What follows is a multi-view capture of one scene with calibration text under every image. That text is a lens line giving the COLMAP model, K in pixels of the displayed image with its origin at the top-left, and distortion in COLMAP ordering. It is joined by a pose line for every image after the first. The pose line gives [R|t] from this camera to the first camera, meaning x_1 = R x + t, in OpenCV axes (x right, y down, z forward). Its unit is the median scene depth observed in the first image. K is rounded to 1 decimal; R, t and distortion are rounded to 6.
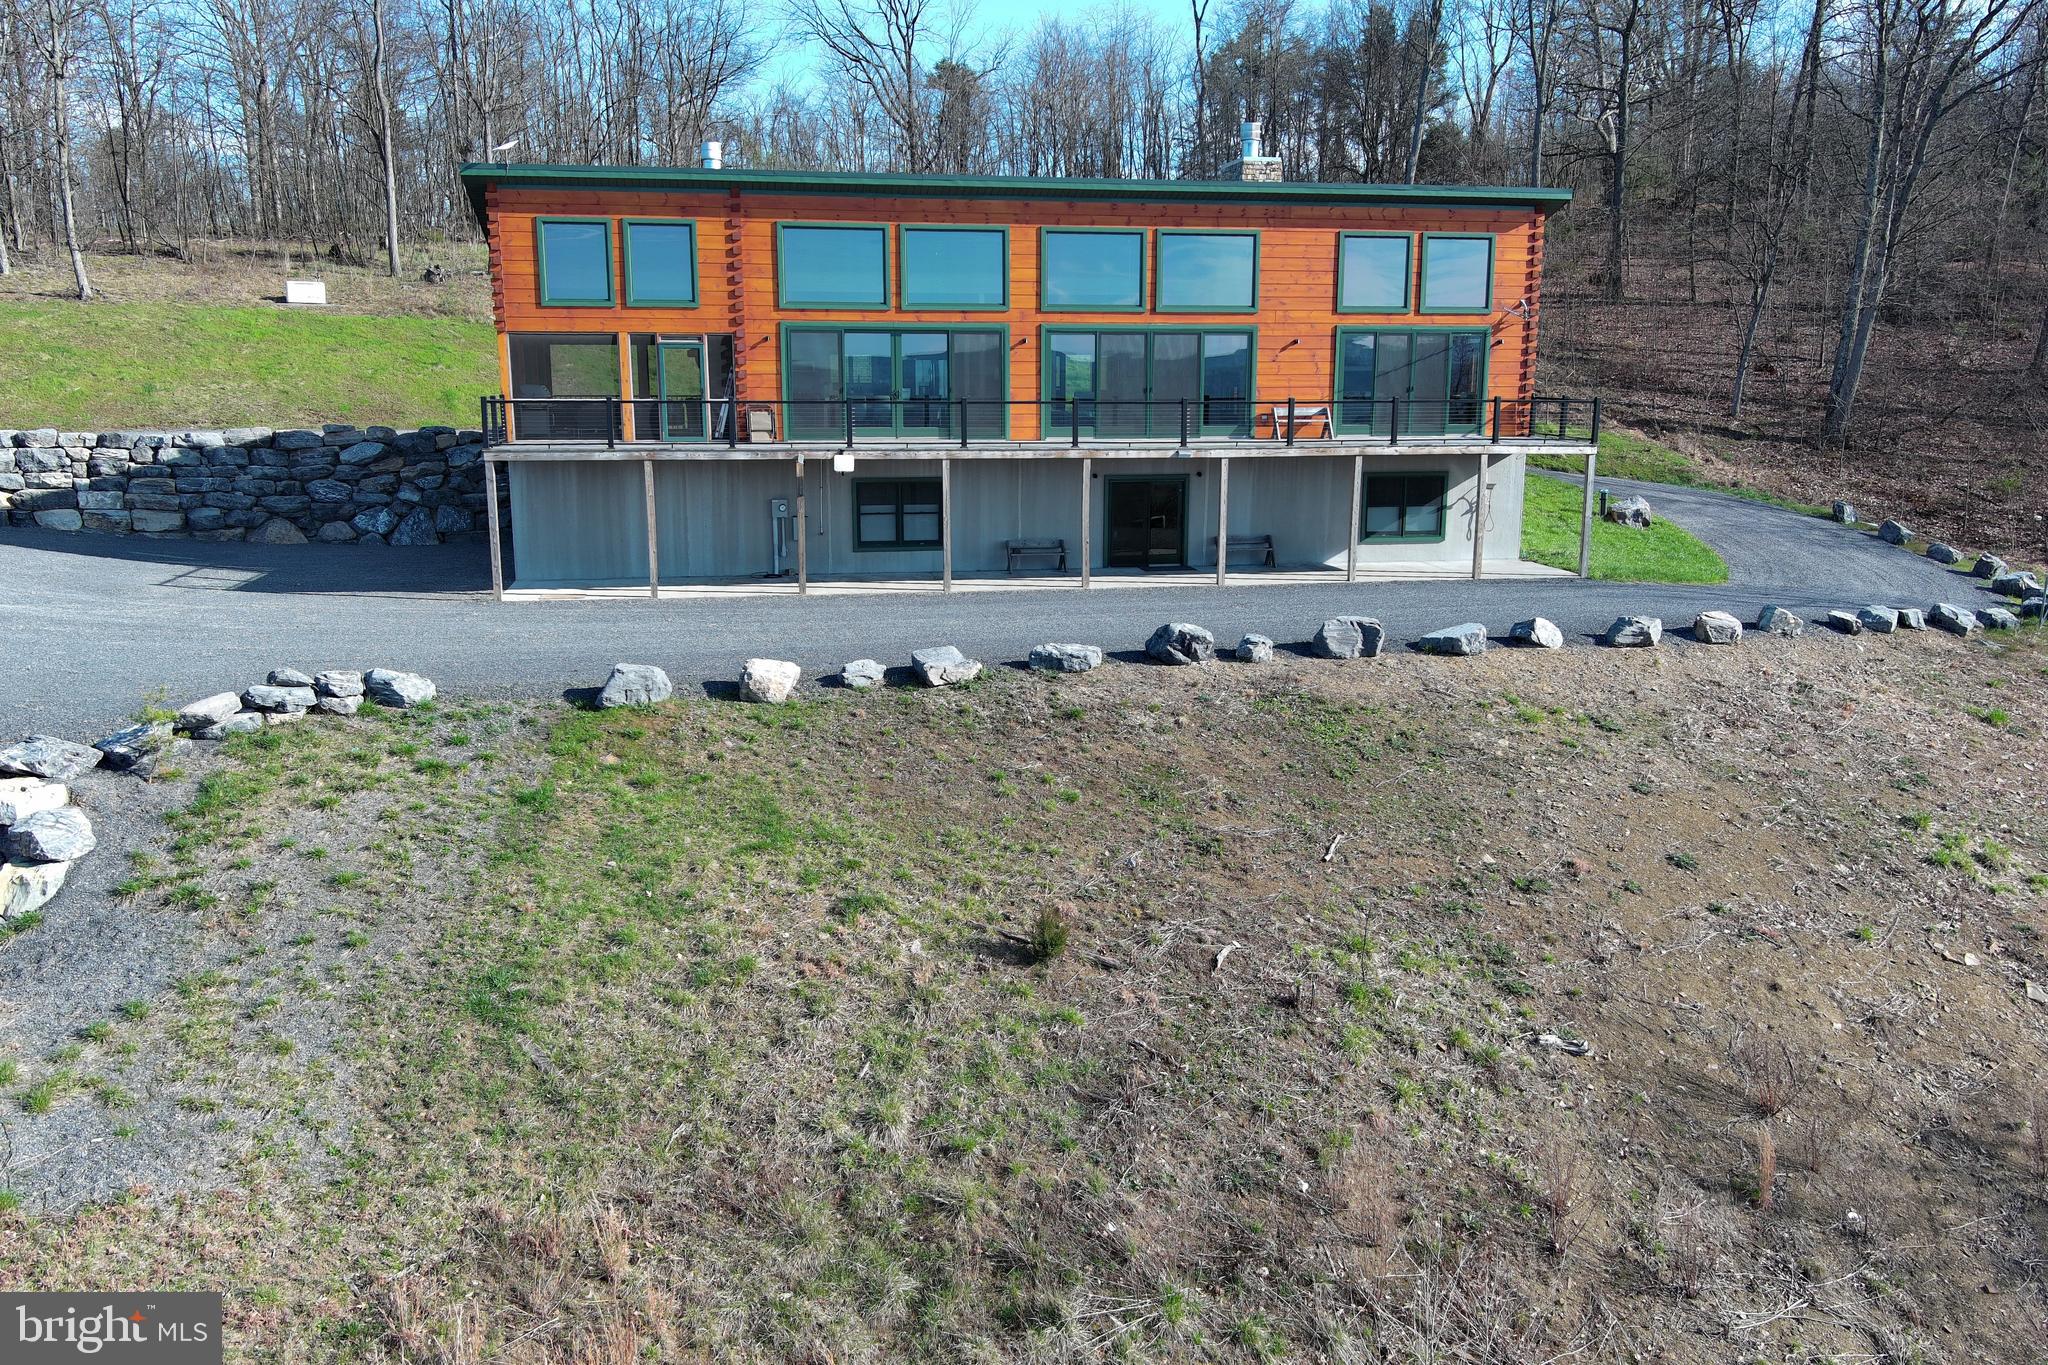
lens RADIAL K [[1588.3, 0, 1021.1], [0, 1588.3, 686.8], [0, 0, 1]] dist [0.034335, -0.039073]
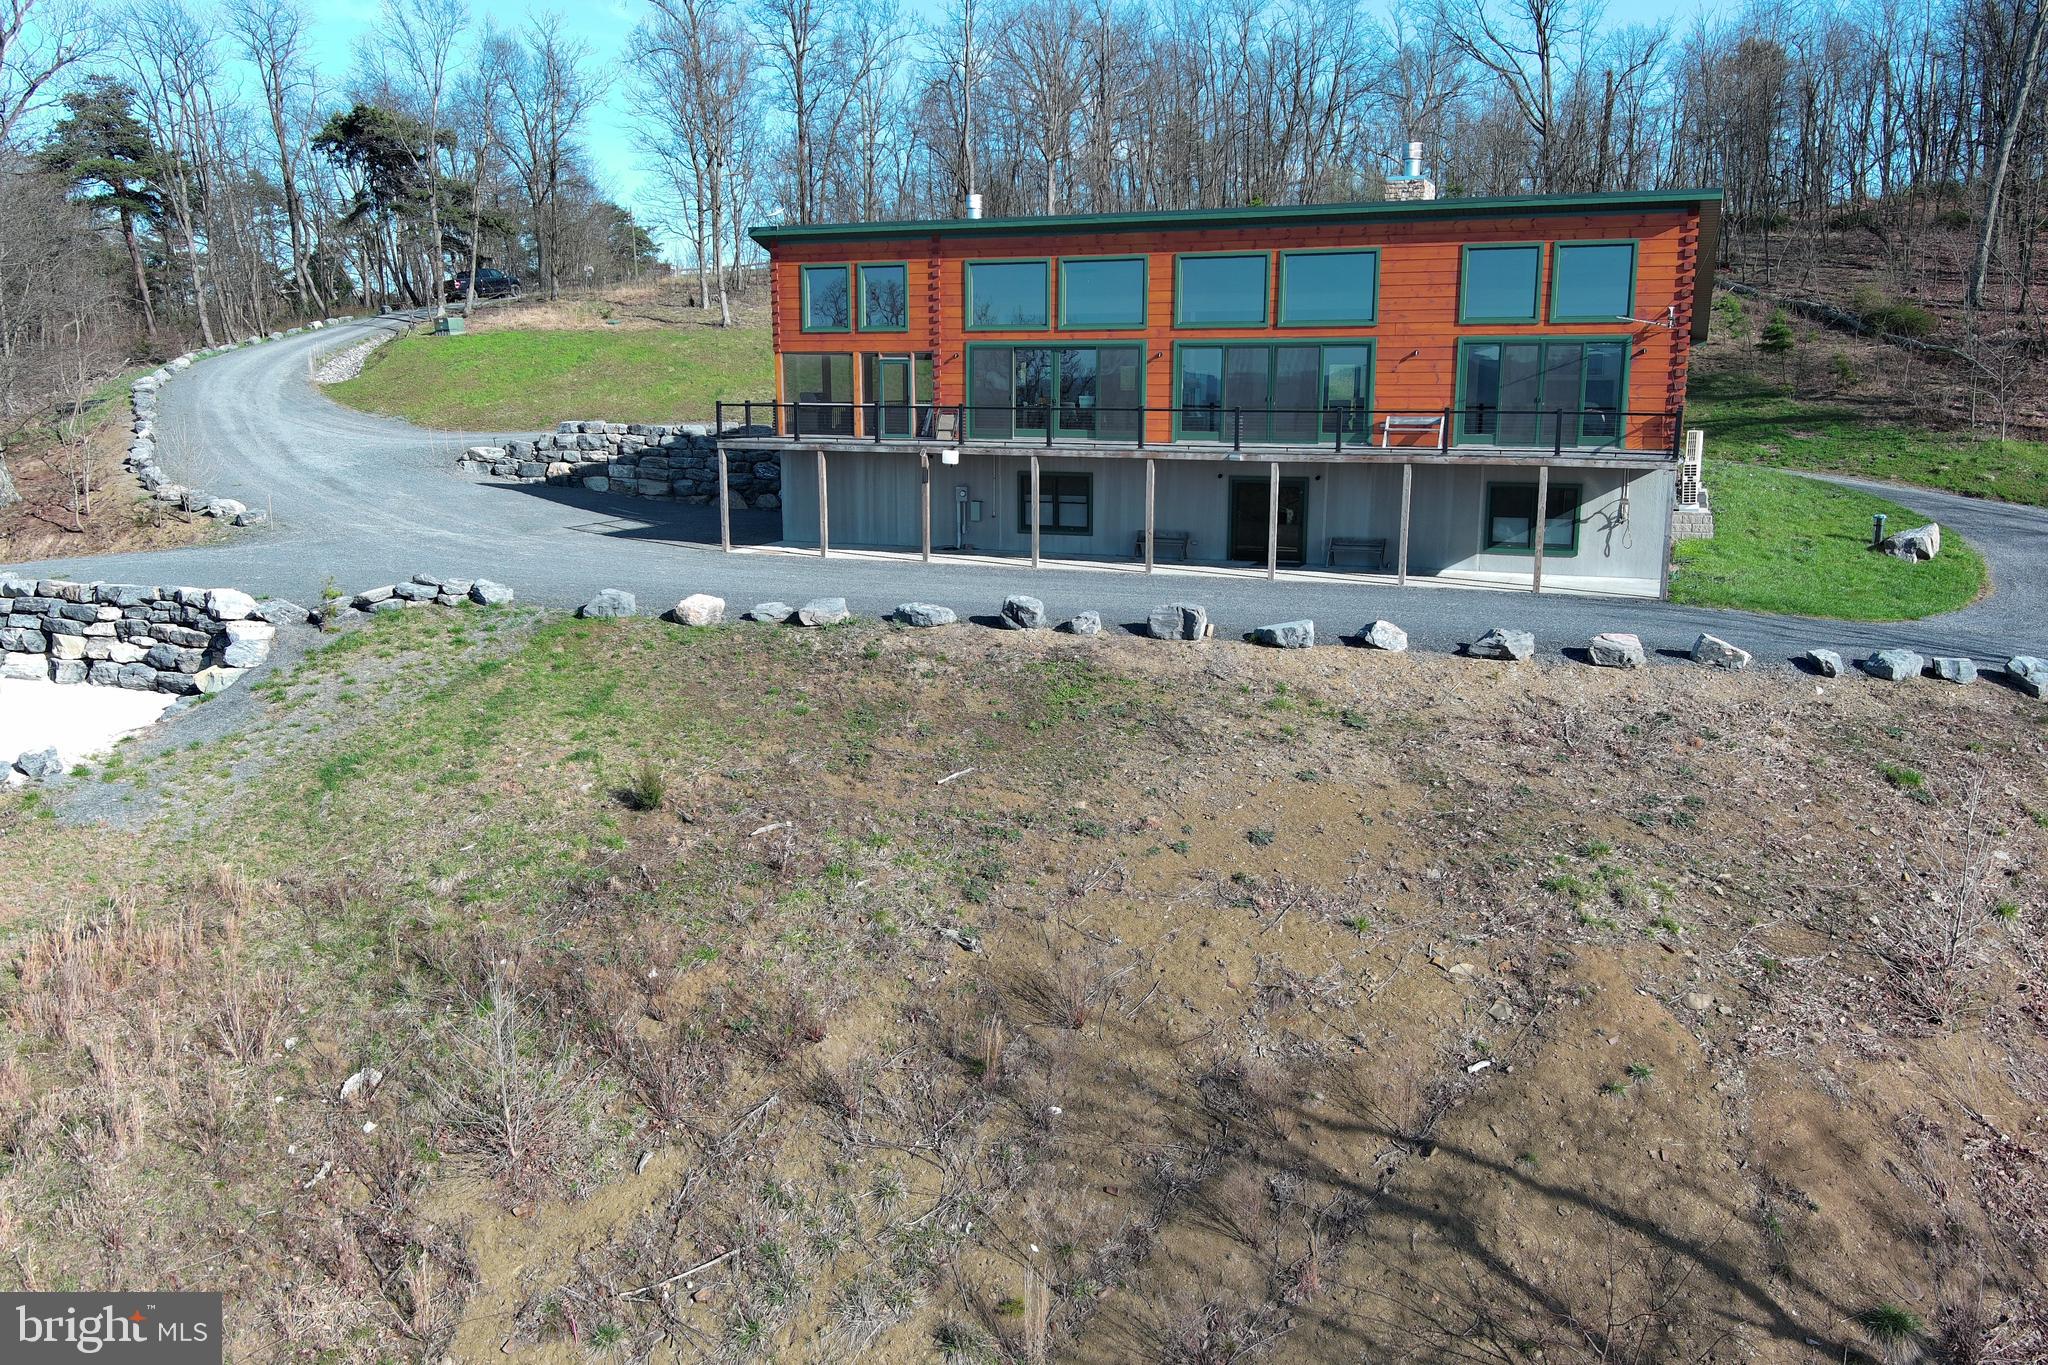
lens RADIAL K [[1588.3, 0, 1022.0], [0, 1588.3, 690.6], [0, 0, 1]] dist [0.034335, -0.039073]
pose [[0.841065, 0.105155, -0.530615, 0.668206], [-0.104475, 0.994032, 0.031392, -0.005813], [0.530749, 0.029033, 0.847032, -0.008251]]
